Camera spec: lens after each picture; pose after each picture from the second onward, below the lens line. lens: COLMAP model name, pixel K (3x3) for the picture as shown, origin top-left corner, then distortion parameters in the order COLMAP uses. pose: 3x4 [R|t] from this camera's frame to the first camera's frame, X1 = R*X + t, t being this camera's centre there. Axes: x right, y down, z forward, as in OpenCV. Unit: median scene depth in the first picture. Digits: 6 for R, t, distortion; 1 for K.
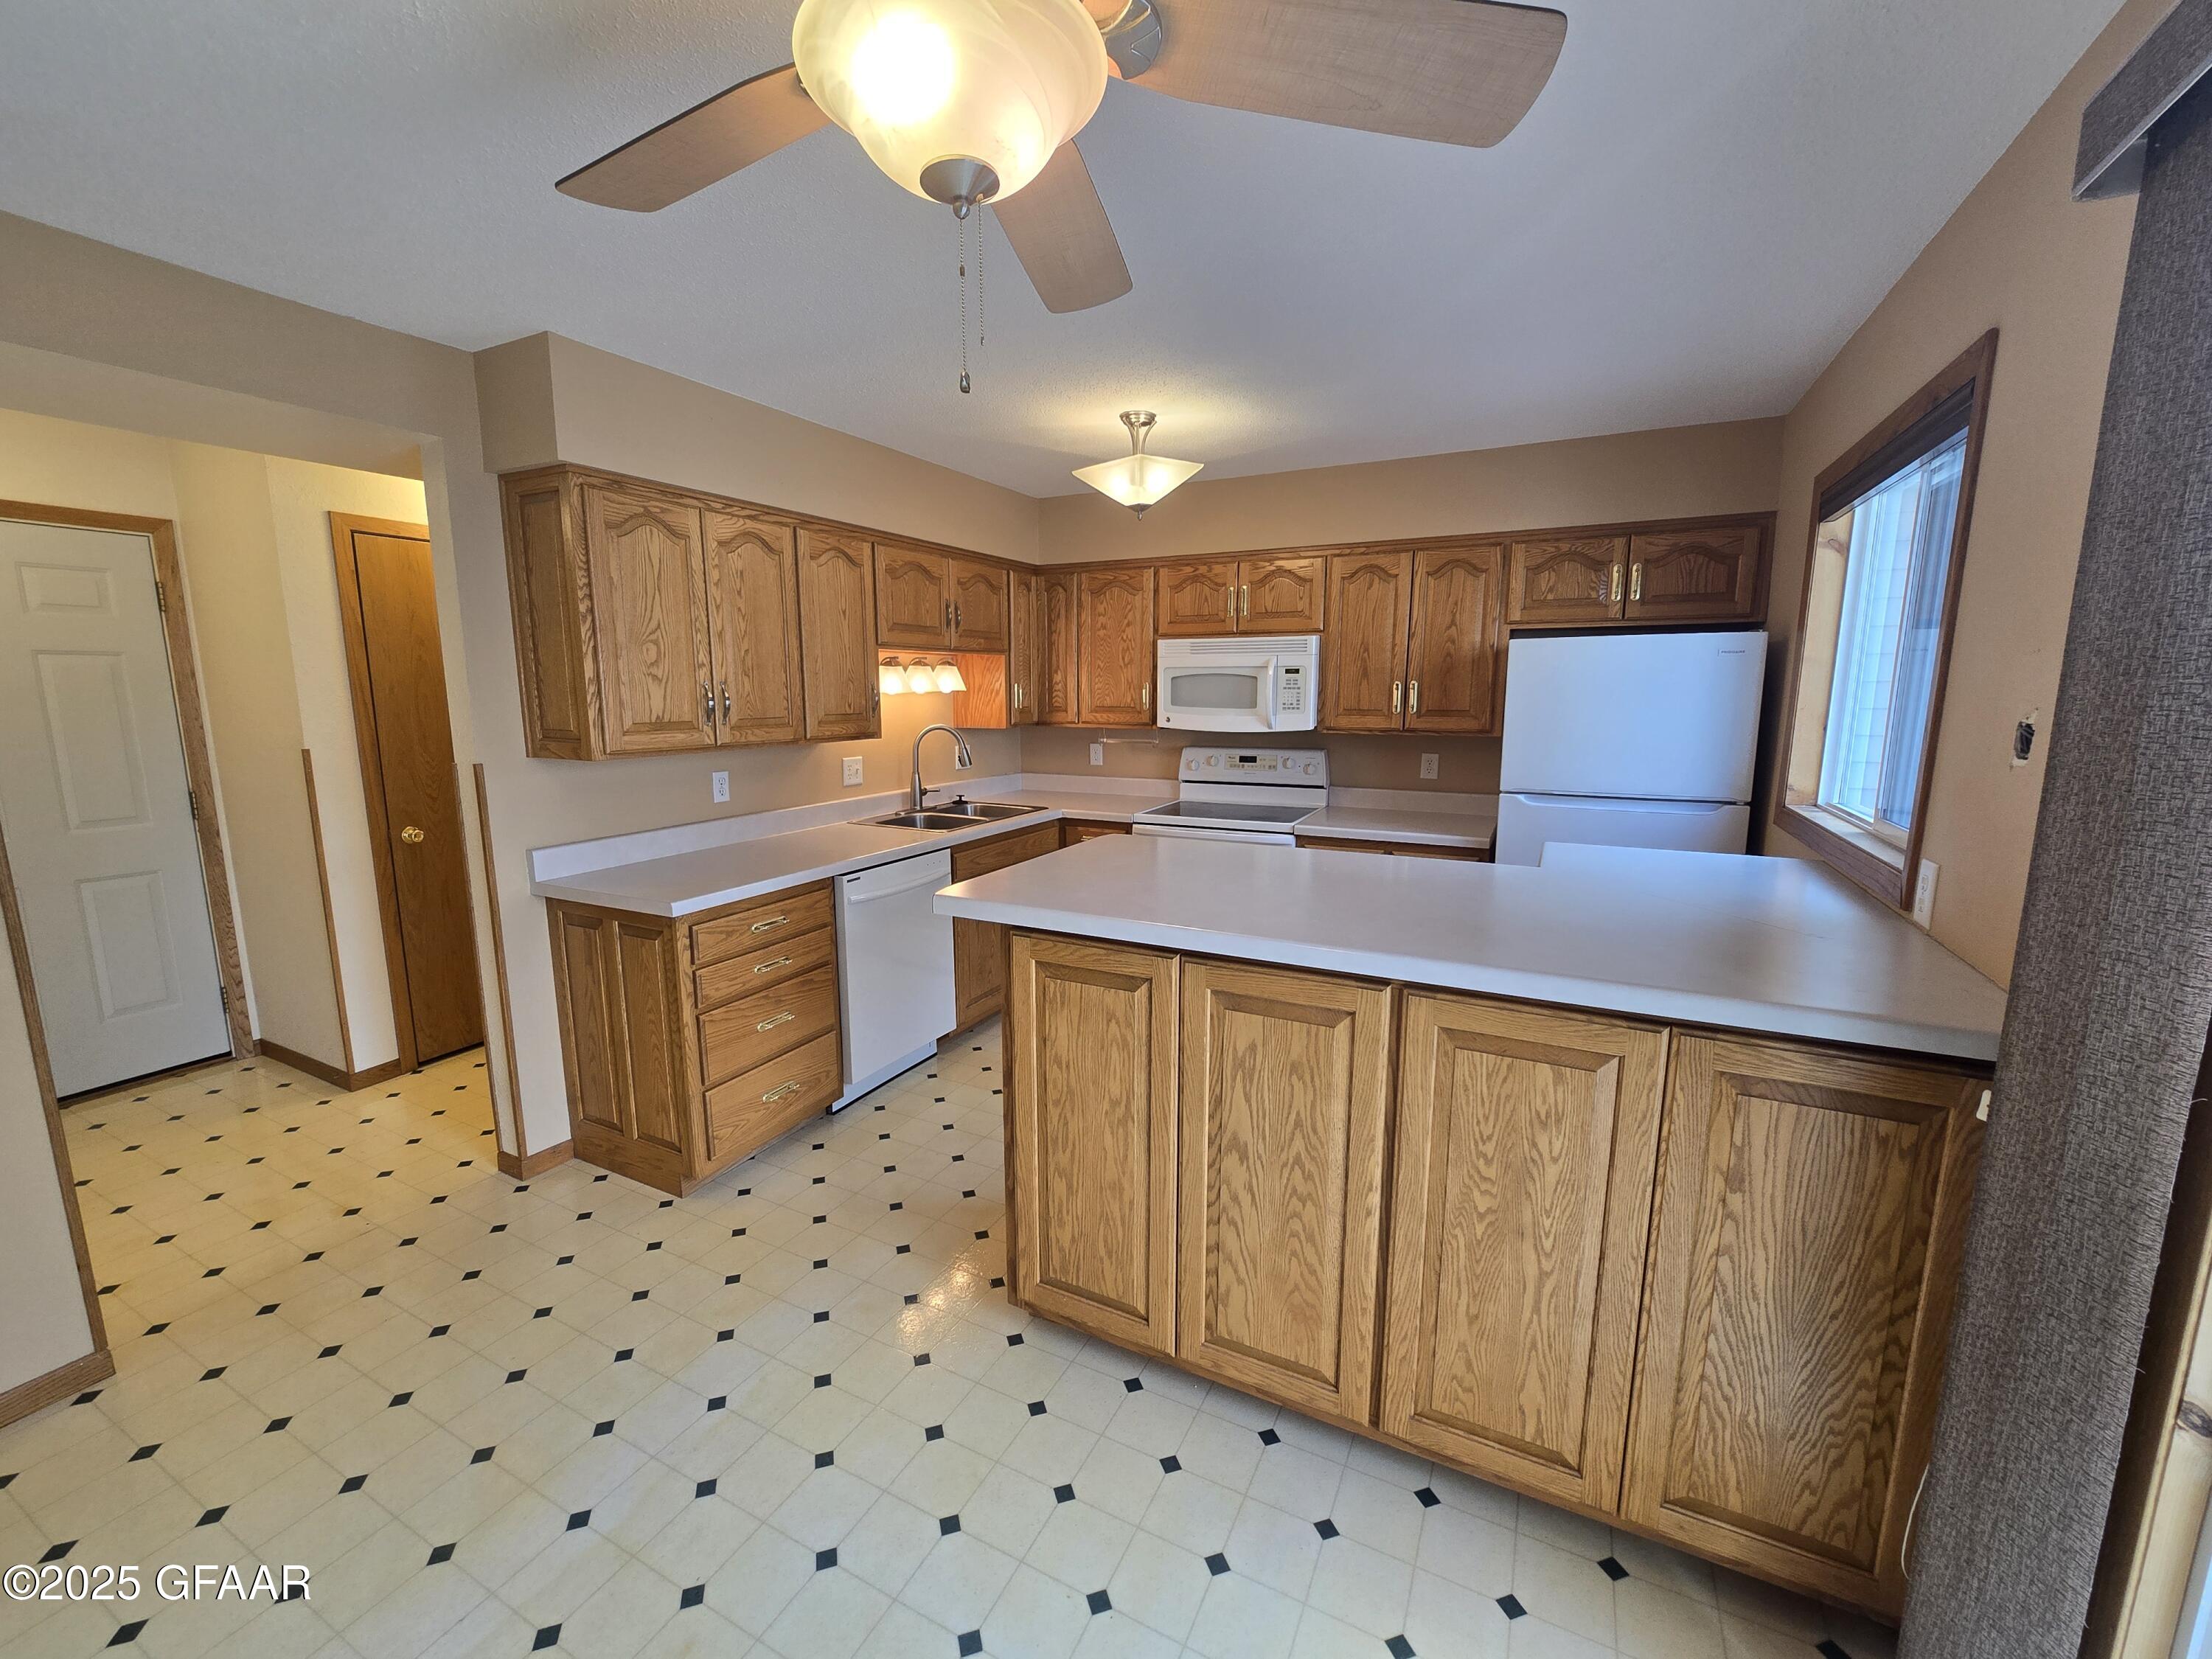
lens RADIAL K [[899.6, 0, 1099.9], [0, 899.6, 829.3], [0, 0, 1]] dist [-0.000143, 0.000317]
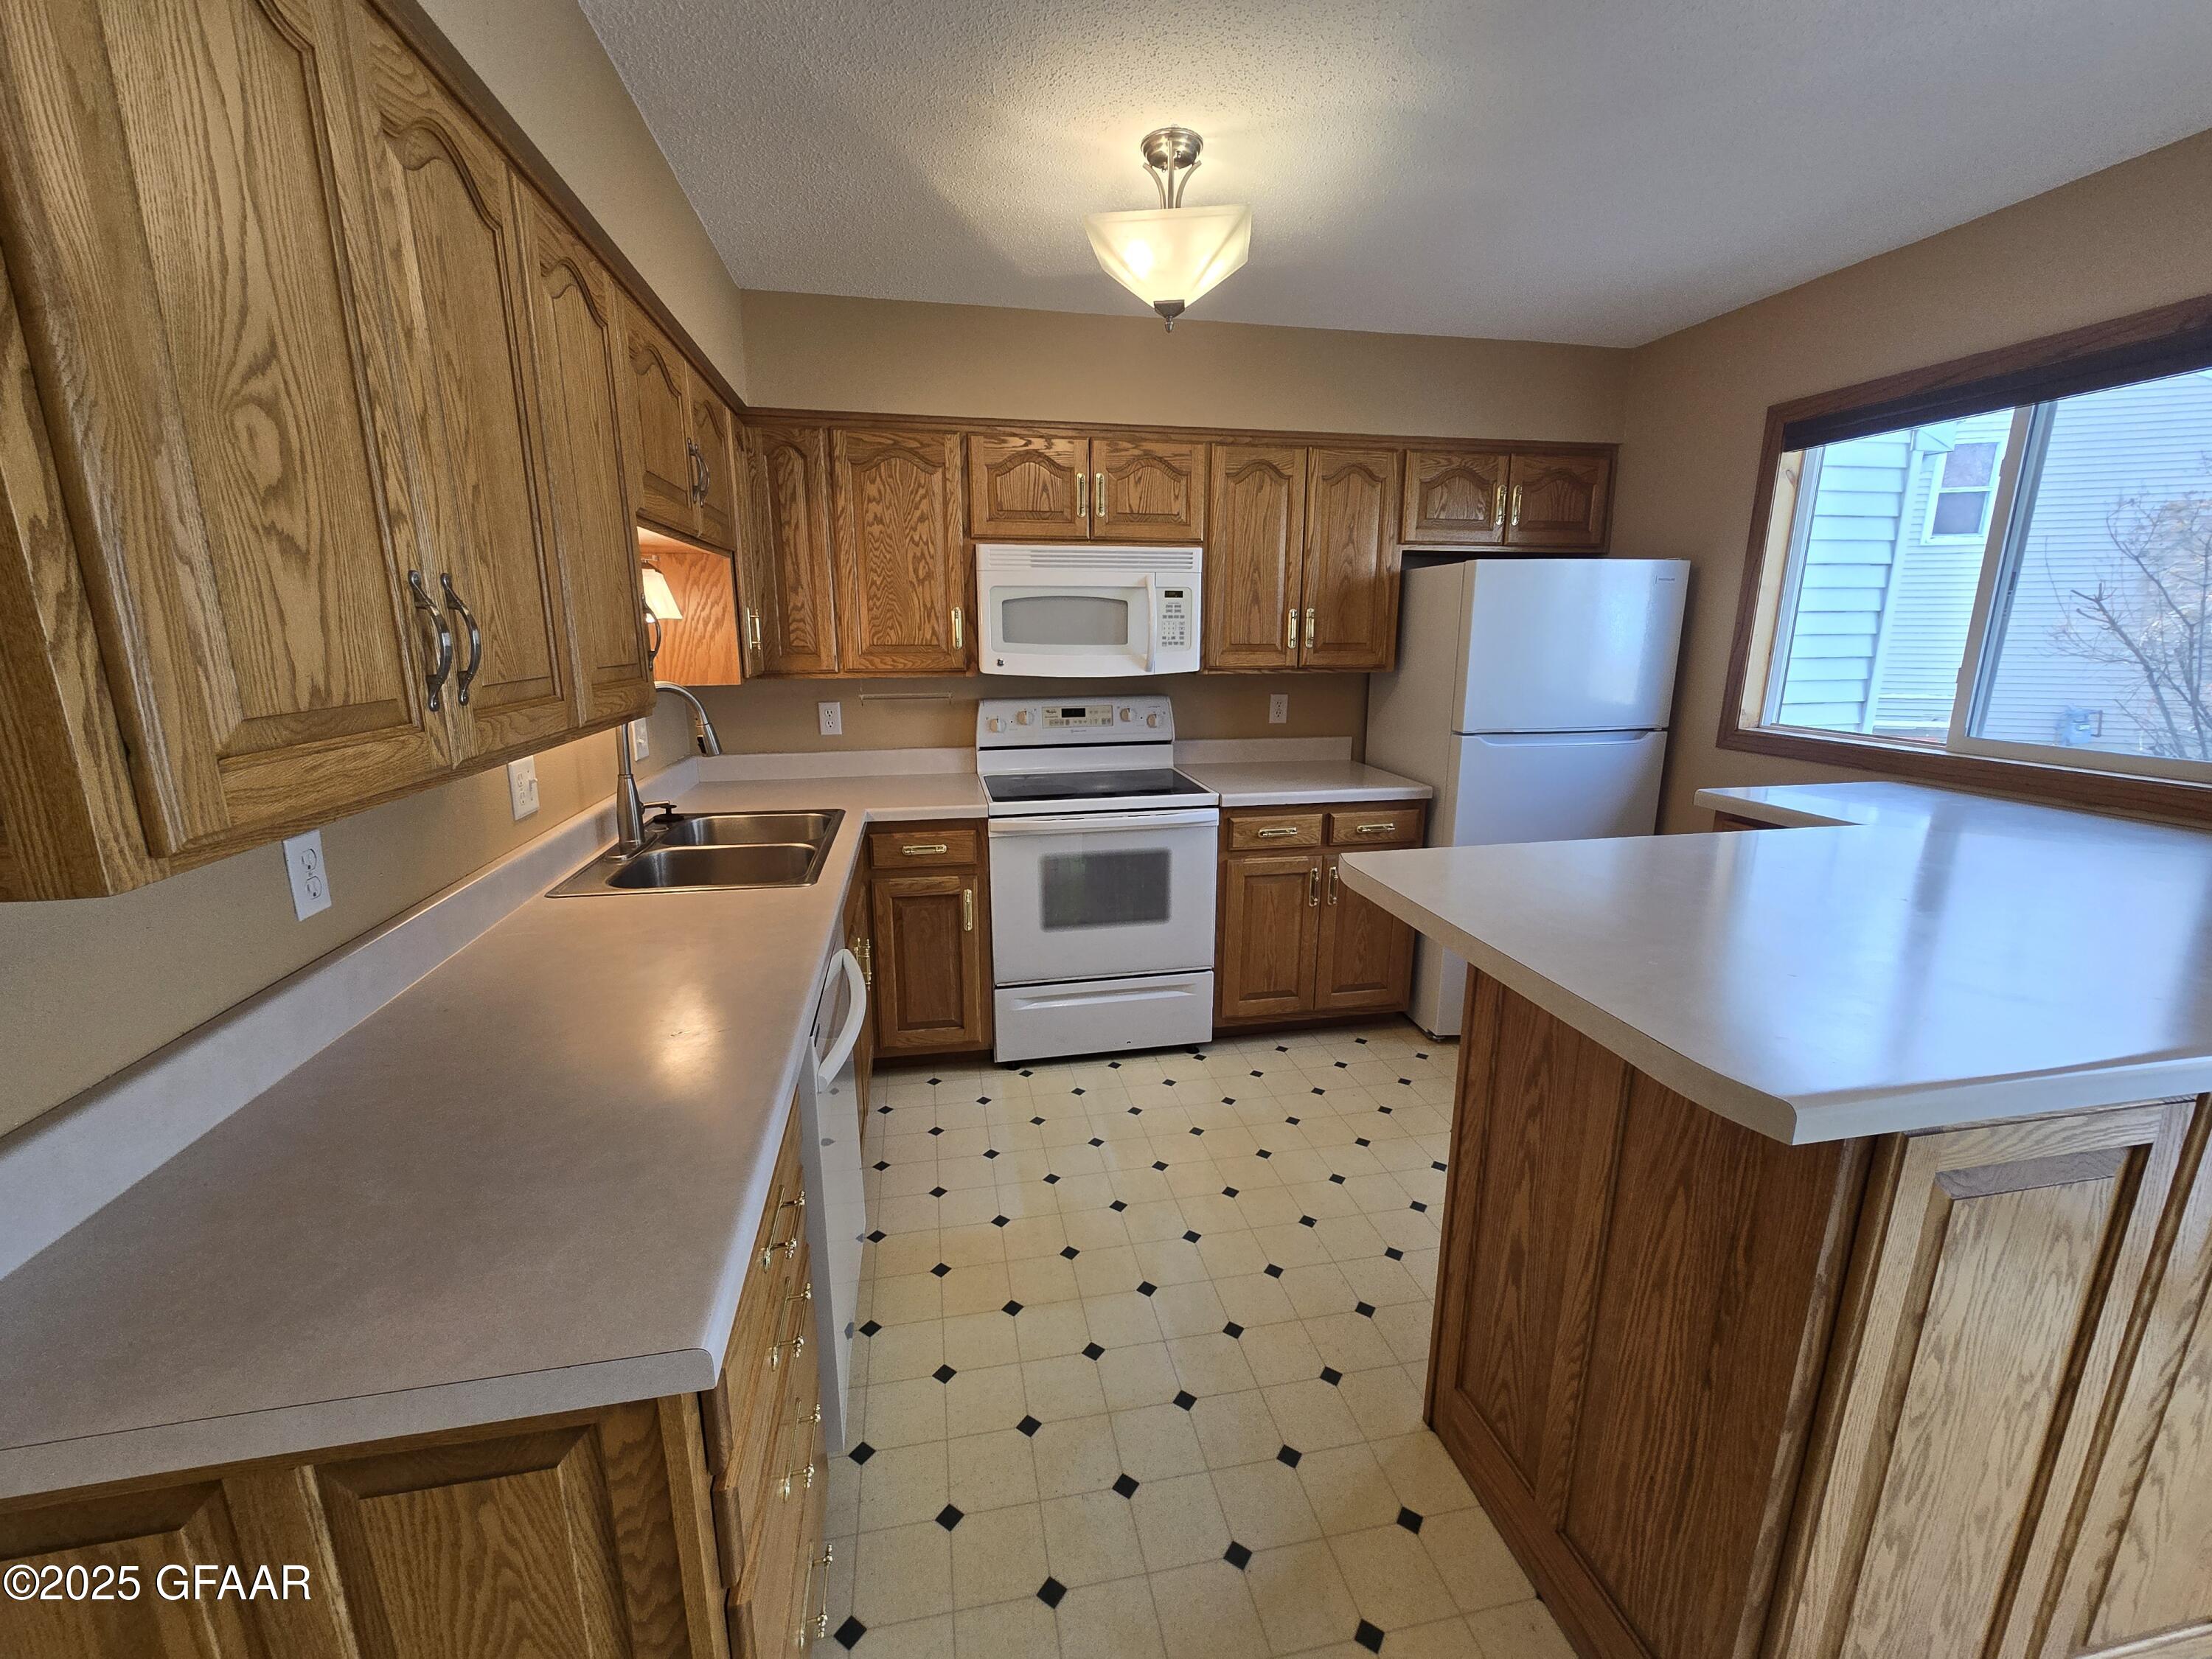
lens RADIAL K [[899.6, 0, 1099.9], [0, 899.6, 829.3], [0, 0, 1]] dist [-0.000143, 0.000317]
pose [[0.782786, -0.136993, 0.607025, -0.340393], [0.097502, 0.990420, 0.097784, -0.061342], [-0.614606, -0.017358, 0.788644, 0.450914]]
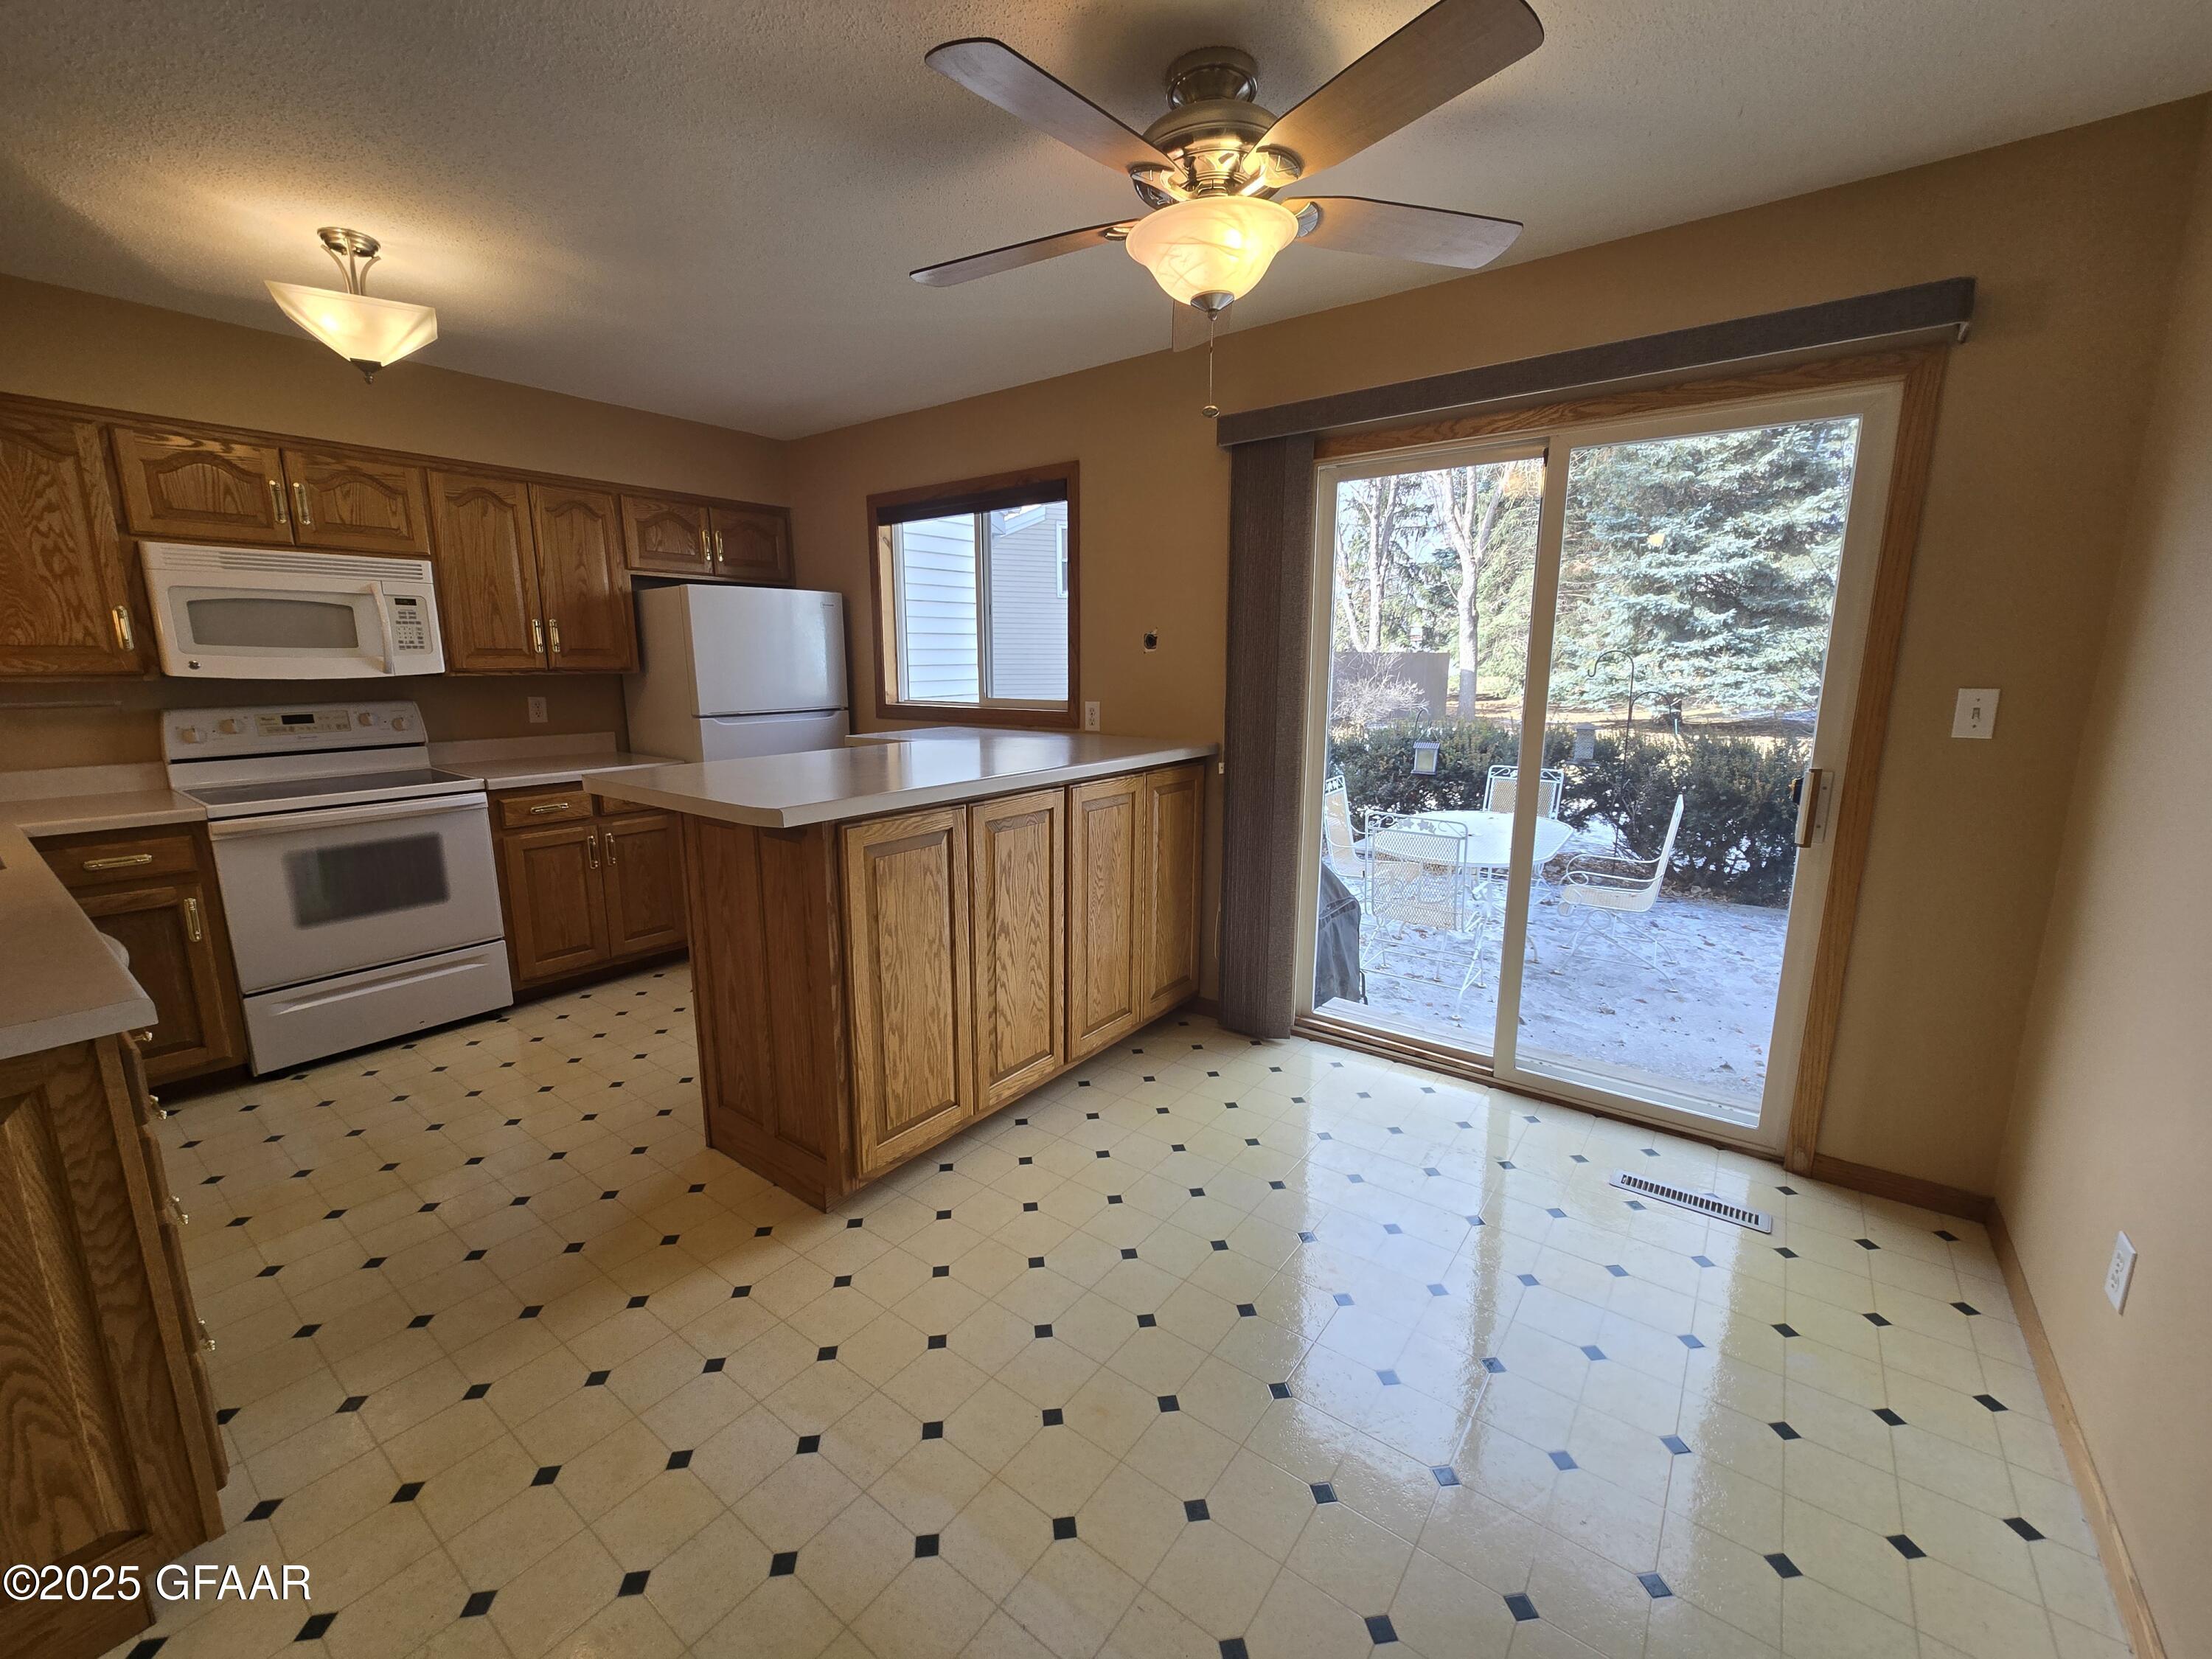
lens RADIAL K [[902.1, 0, 1097.8], [0, 902.1, 831.0], [0, 0, 1]] dist [-0.003699, 0.000668]
pose [[0.170086, -0.183325, 0.968227, -0.541266], [0.157844, 0.974925, 0.156865, 0.000529], [-0.972706, 0.126148, 0.194757, 0.255220]]
